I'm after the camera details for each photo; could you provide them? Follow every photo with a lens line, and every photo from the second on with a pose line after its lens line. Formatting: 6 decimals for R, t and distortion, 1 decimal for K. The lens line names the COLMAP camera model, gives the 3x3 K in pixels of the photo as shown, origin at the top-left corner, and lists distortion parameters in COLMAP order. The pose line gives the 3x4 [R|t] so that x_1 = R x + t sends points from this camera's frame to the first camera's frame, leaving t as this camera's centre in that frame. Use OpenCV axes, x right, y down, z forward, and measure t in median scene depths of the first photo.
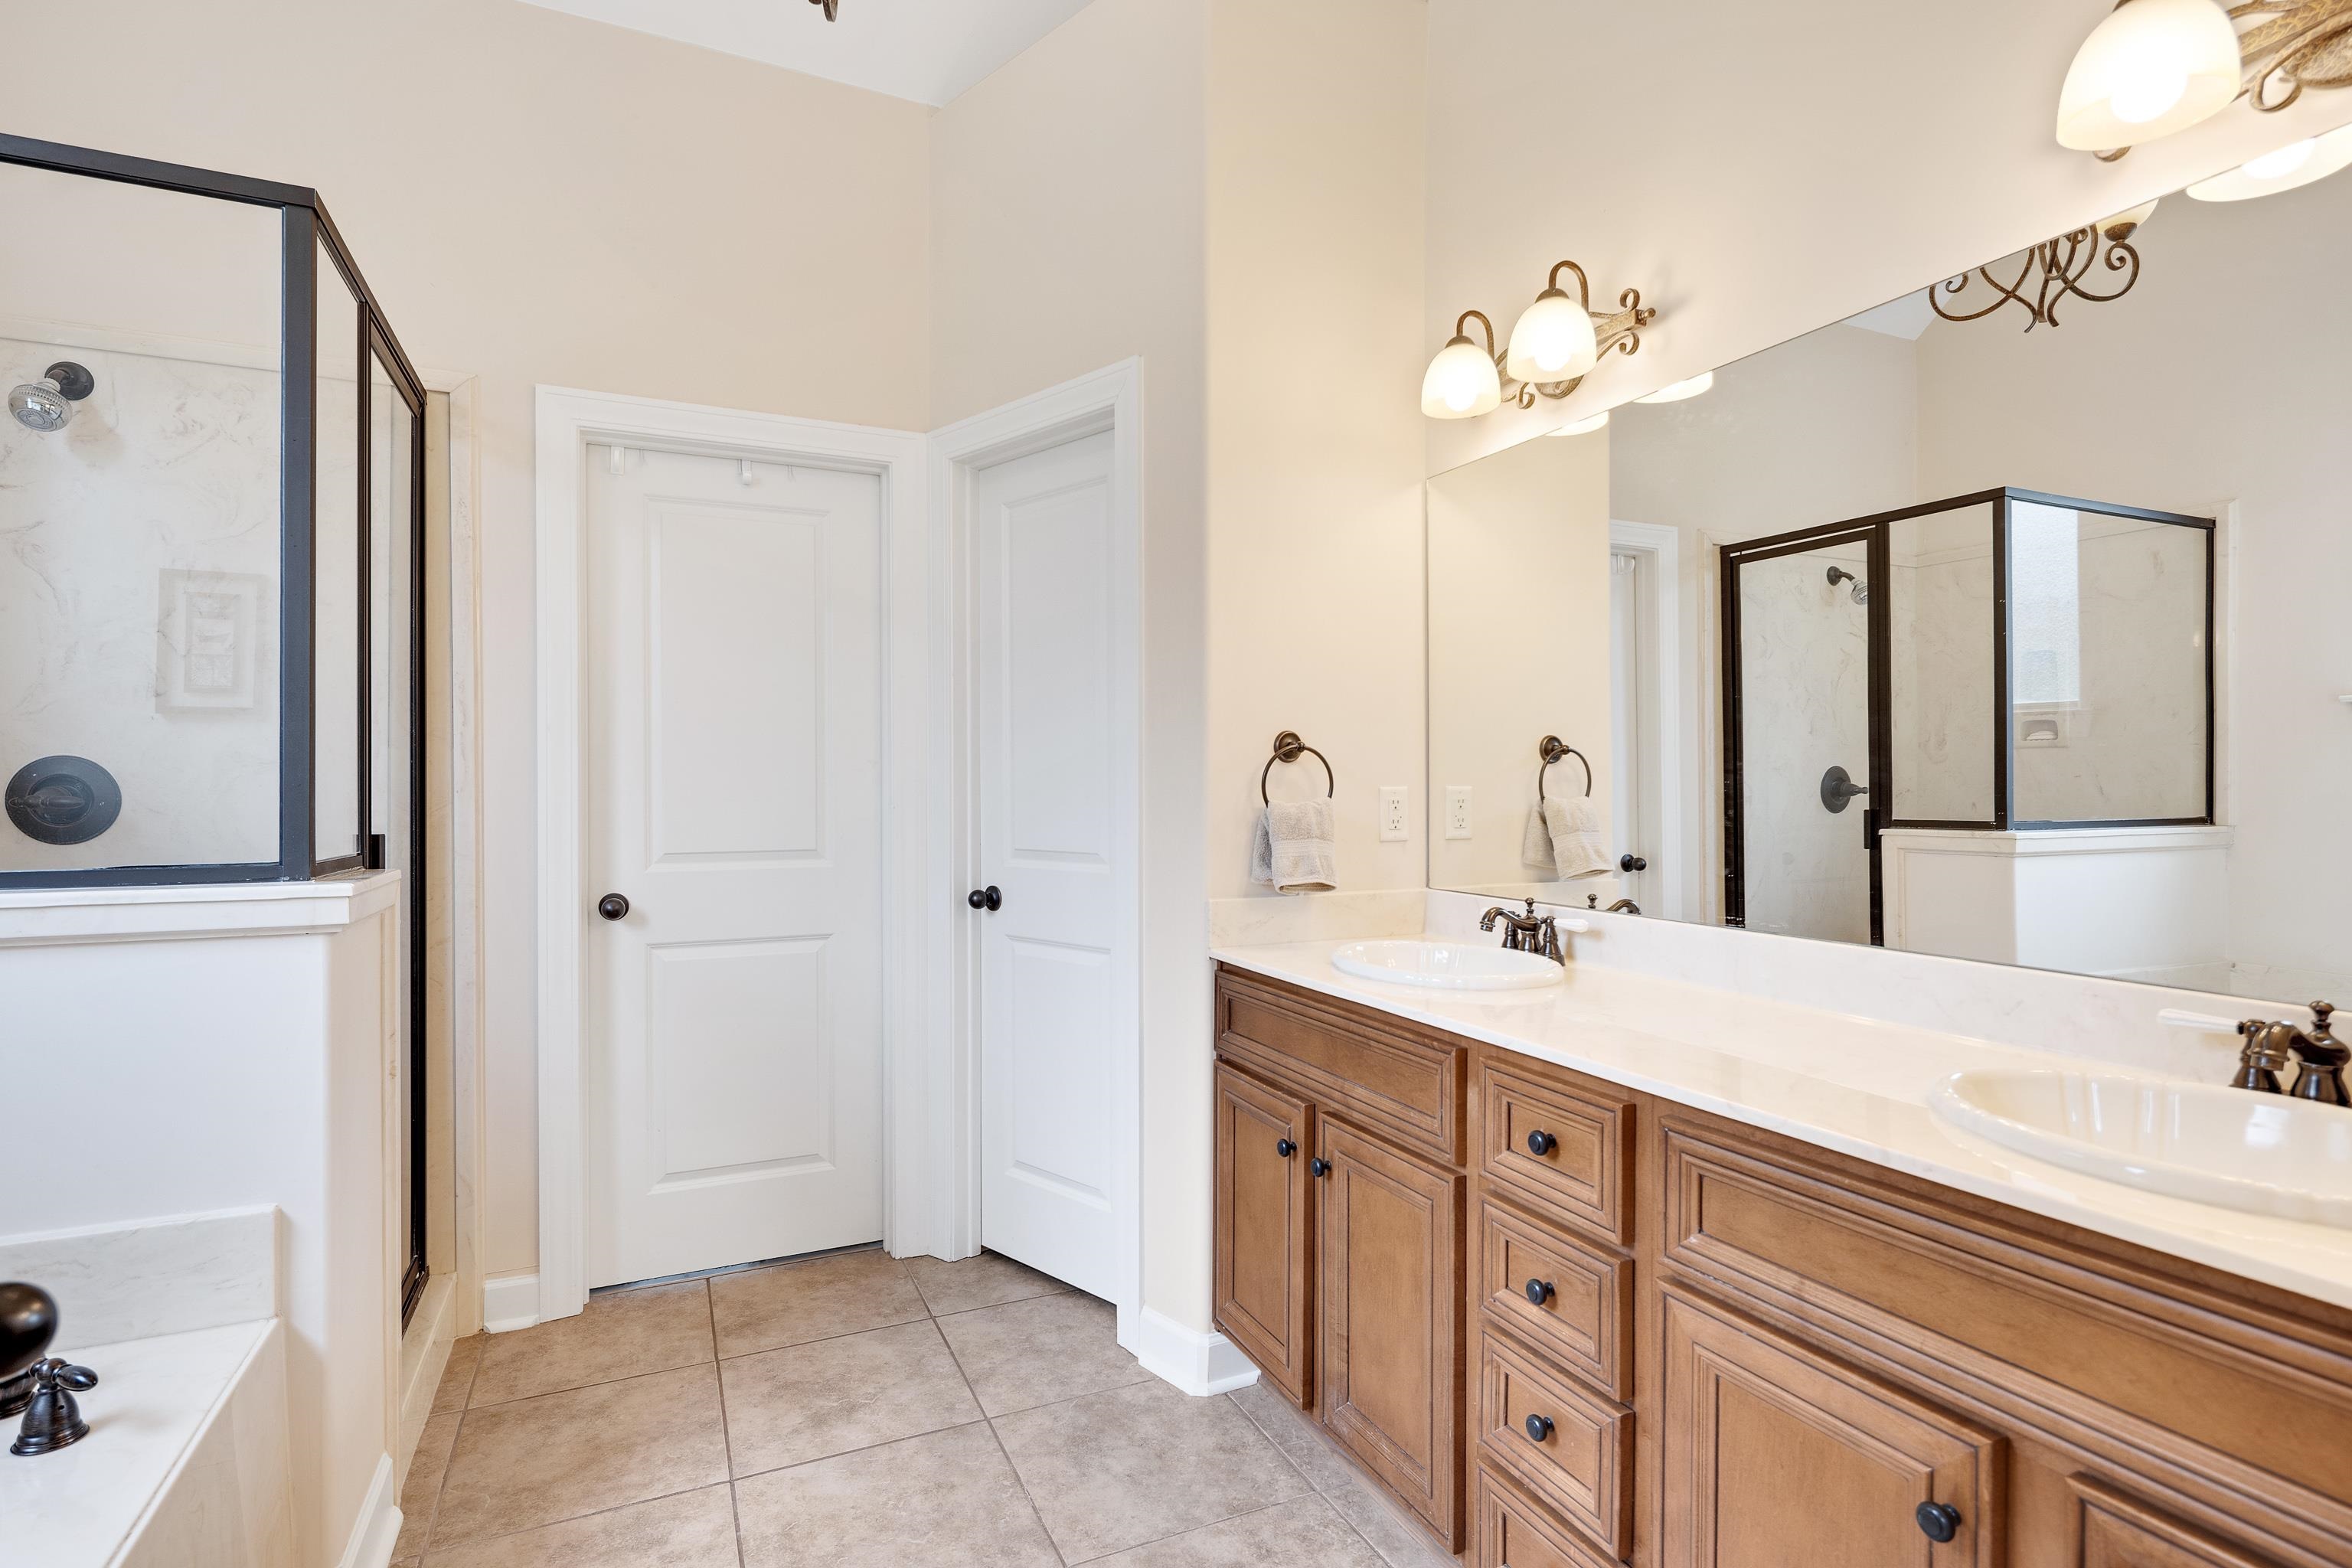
lens RADIAL K [[1160.3, 0, 1175.7], [0, 1160.3, 781.4], [0, 0, 1]] dist [0.002260, -0.000048]
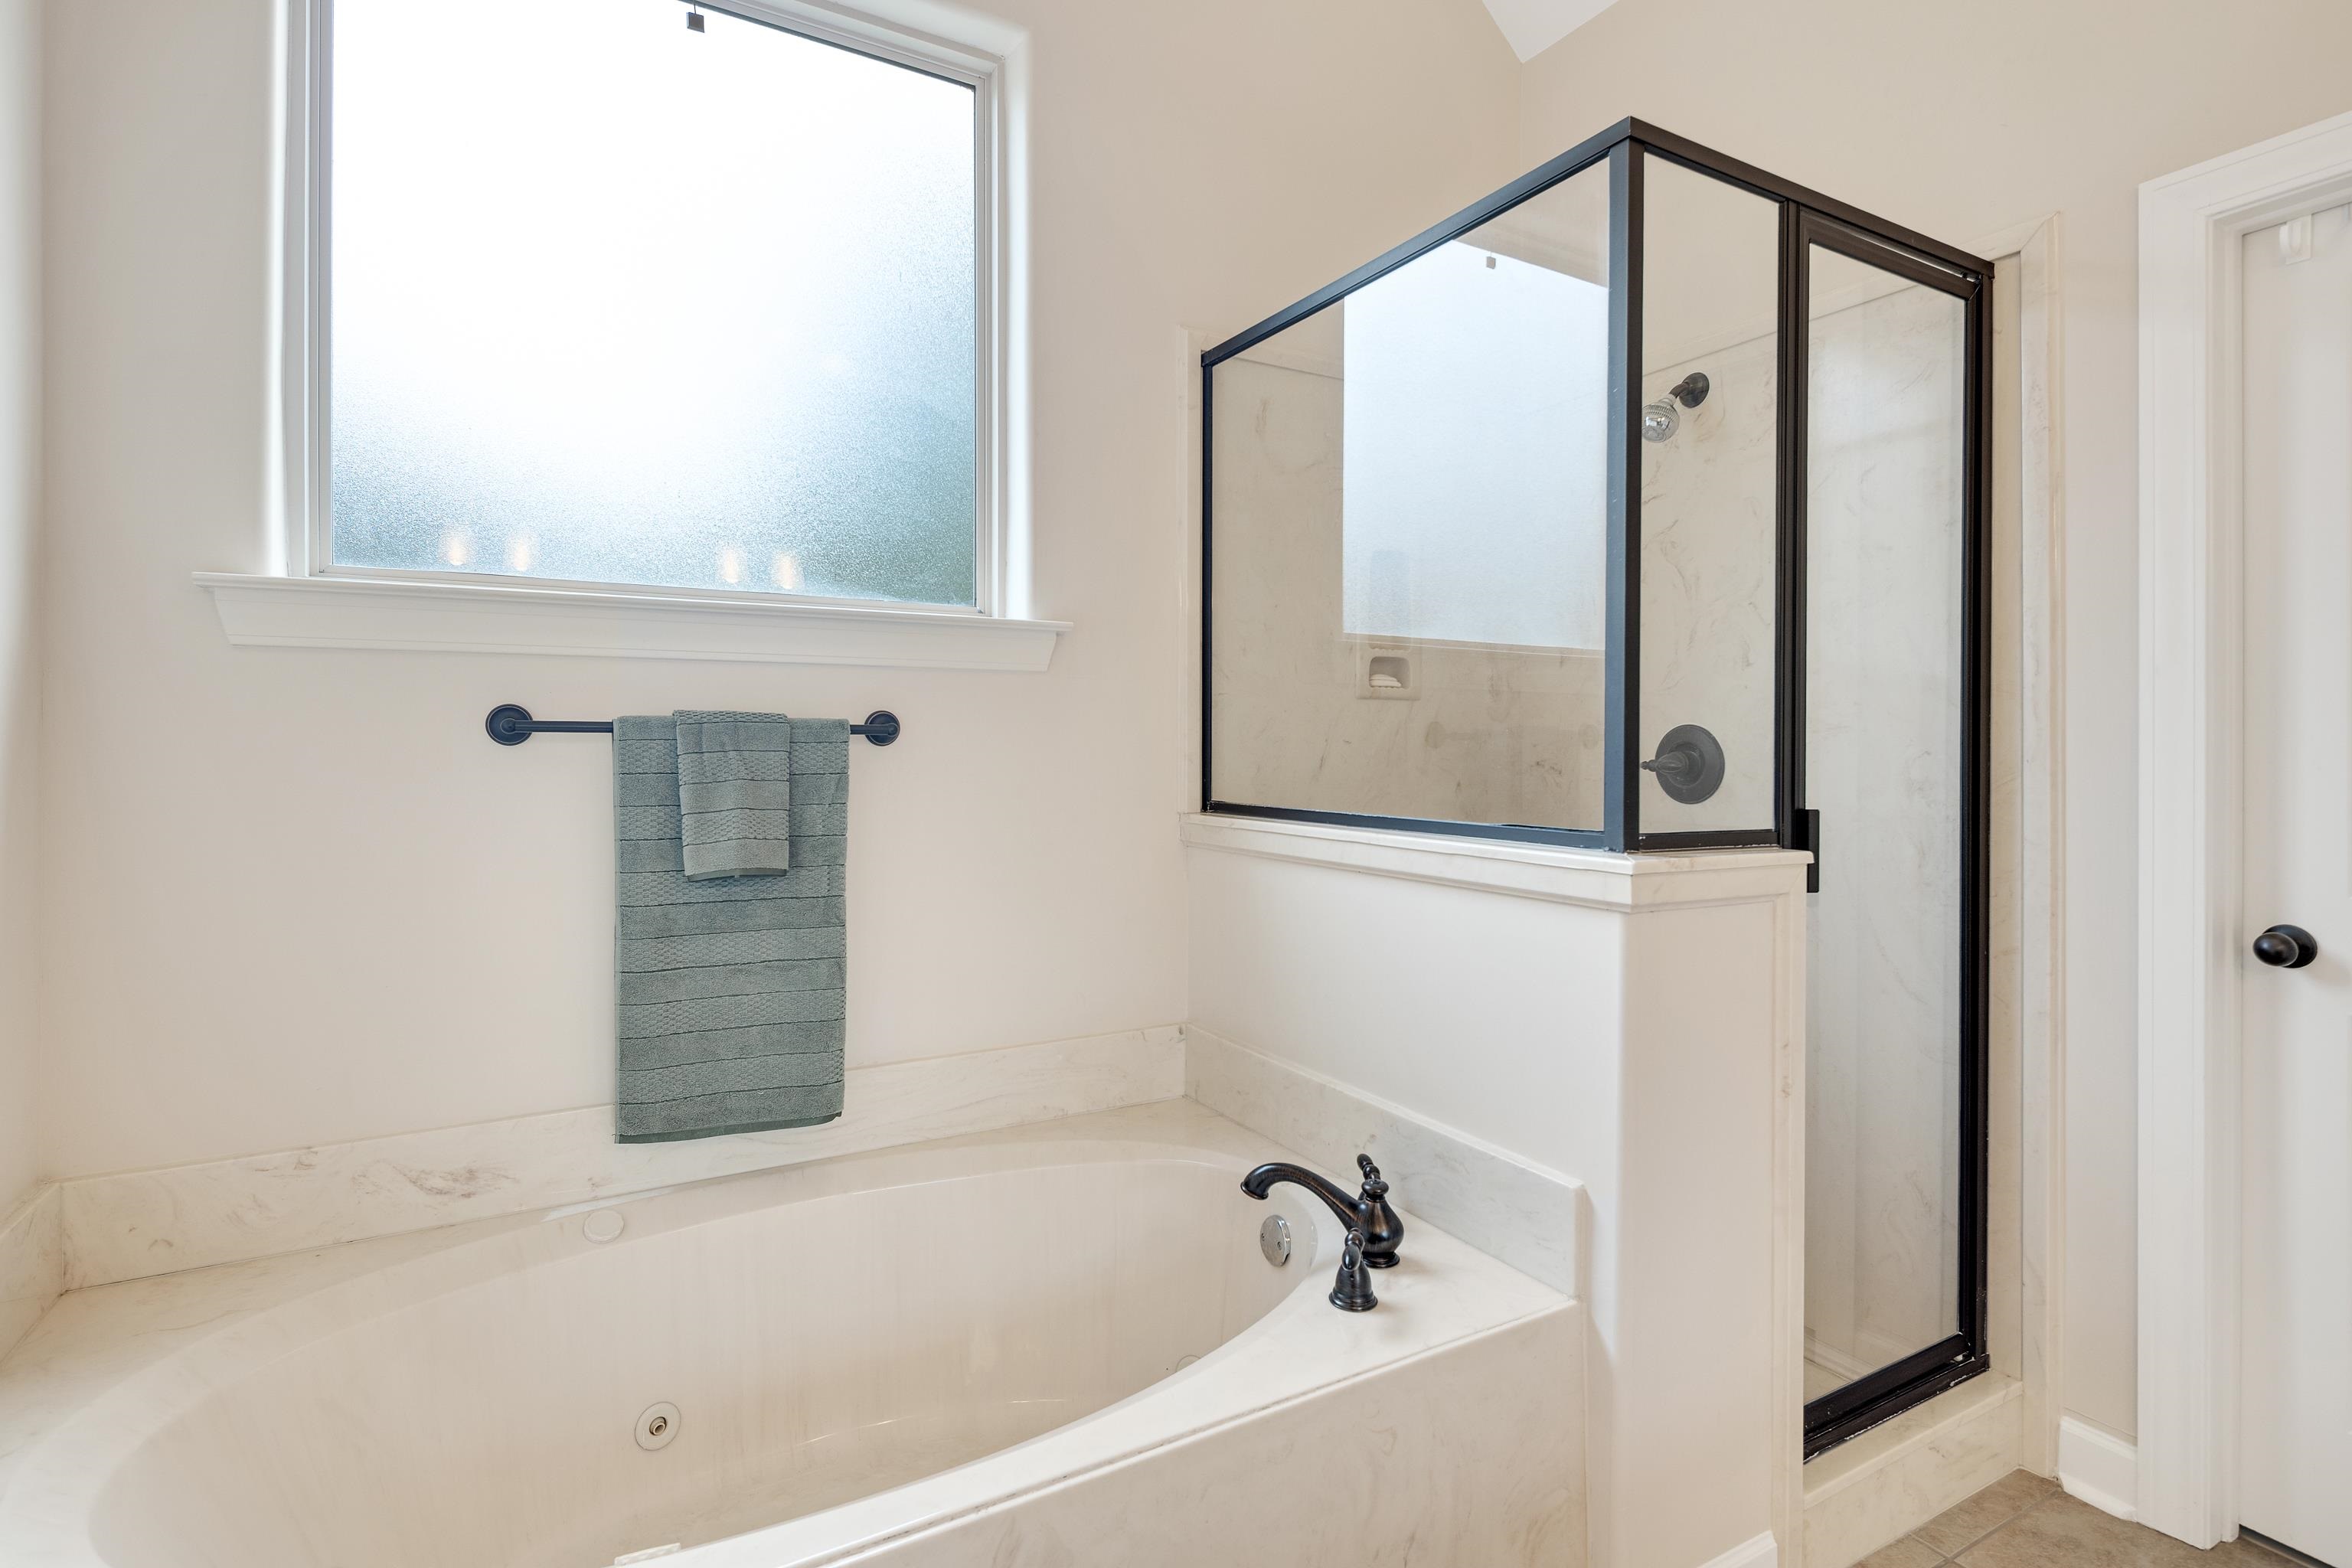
lens RADIAL K [[1160.3, 0, 1175.6], [0, 1160.3, 745.0], [0, 0, 1]] dist [0.002260, -0.000048]
pose [[0.093259, -0.001348, -0.995641, 0.109248], [-0.004543, 0.999988, -0.001780, 0.002150], [0.995632, 0.004689, 0.093252, 0.399288]]
